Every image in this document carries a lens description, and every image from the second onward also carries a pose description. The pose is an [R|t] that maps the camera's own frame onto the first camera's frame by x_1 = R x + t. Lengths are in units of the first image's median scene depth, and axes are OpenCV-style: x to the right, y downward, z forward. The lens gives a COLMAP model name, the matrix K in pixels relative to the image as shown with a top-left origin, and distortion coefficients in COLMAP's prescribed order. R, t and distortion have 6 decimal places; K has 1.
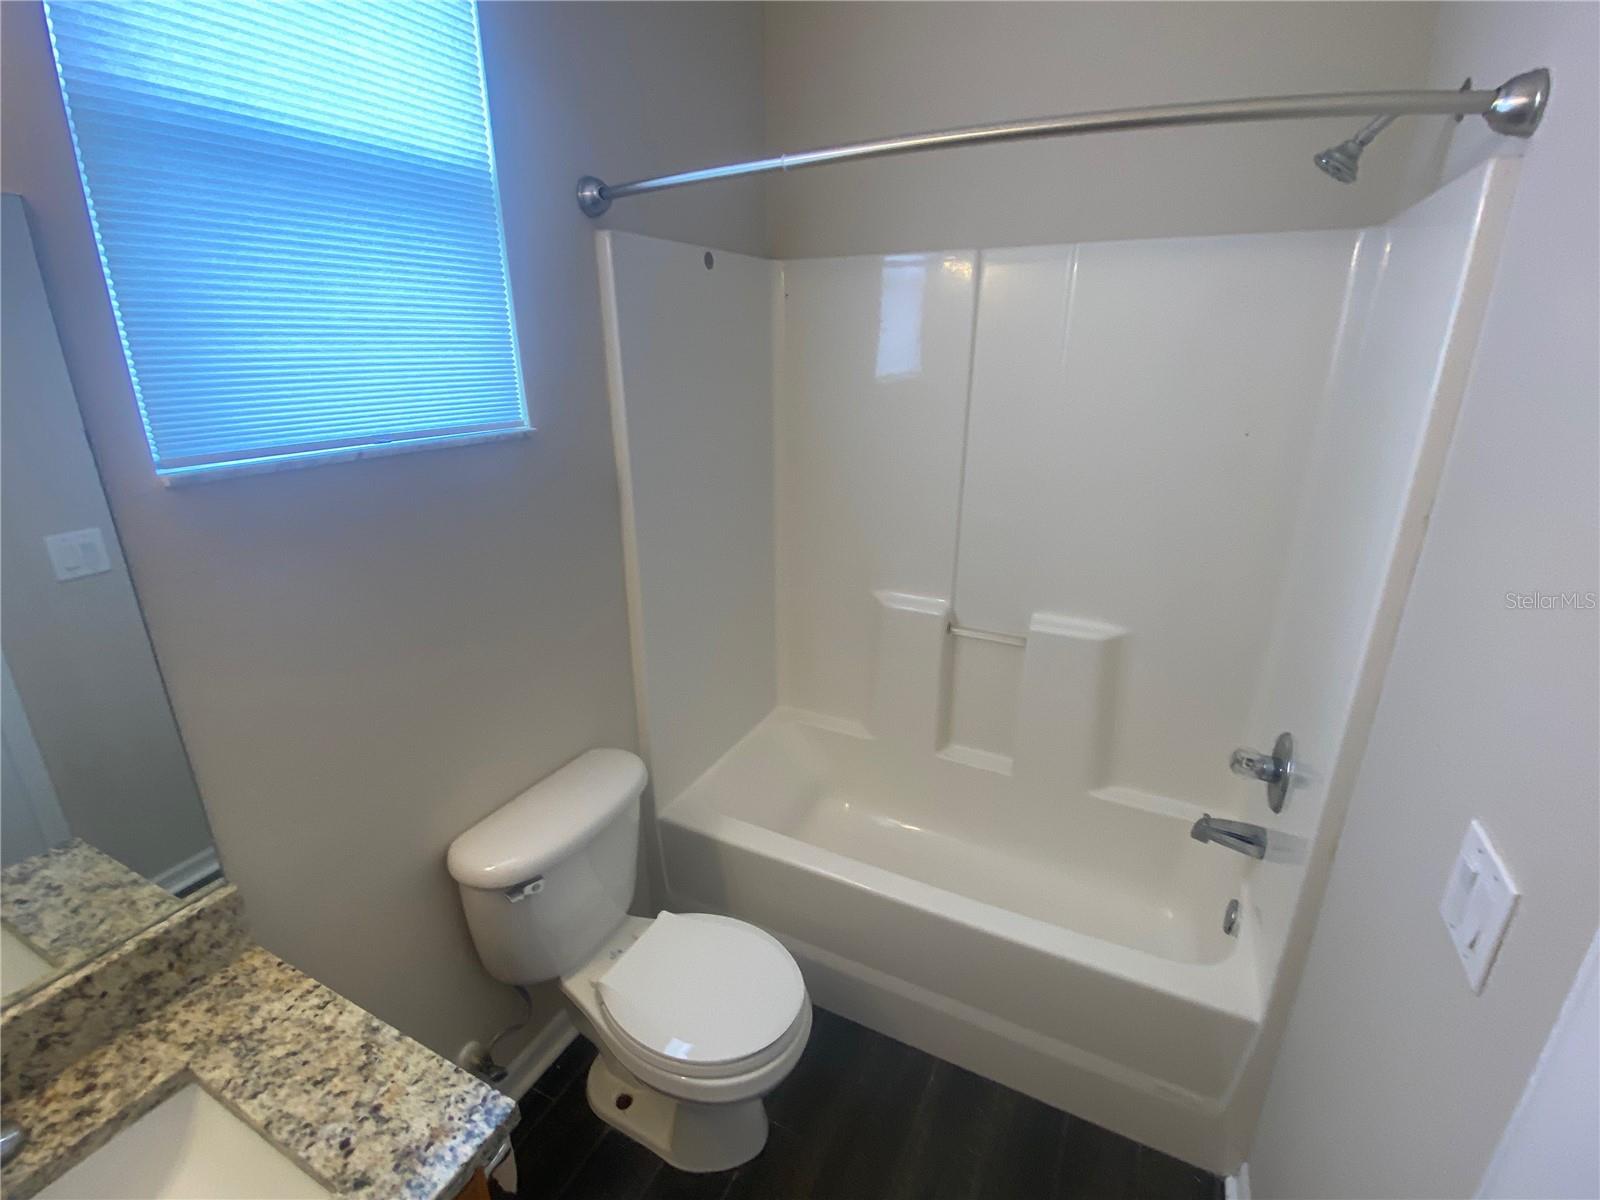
lens RADIAL K [[732.1, 0, 803.1], [0, 732.1, 597.2], [0, 0, 1]] dist [-0.002995, -0.006576]
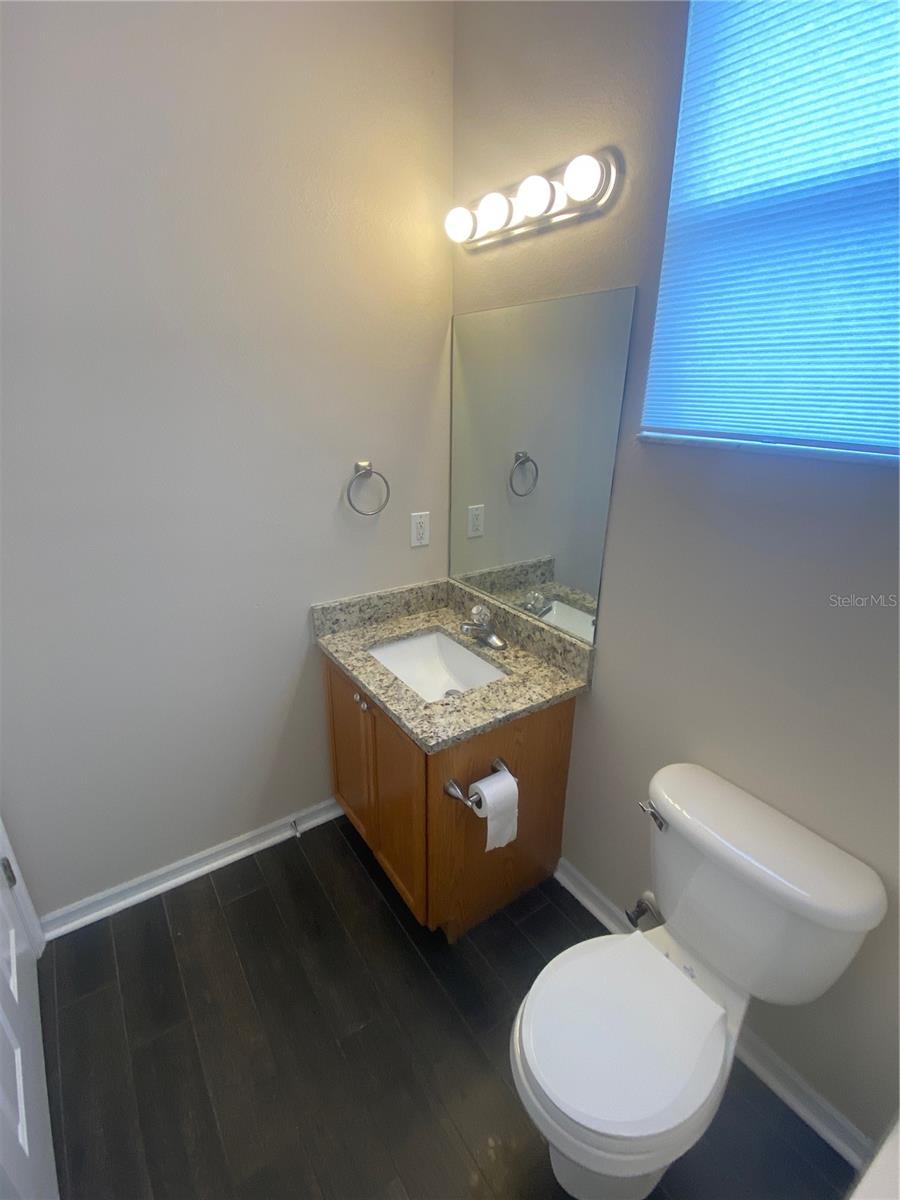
lens RADIAL K [[549.0, 0, 446.2], [0, 549.0, 602.3], [0, 0, 1]] dist [-0.002995, -0.006576]
pose [[-0.492005, 0.310378, -0.813386, 0.622517], [-0.299656, 0.816828, 0.492949, -0.345006], [0.817397, 0.486270, -0.308877, 1.189954]]
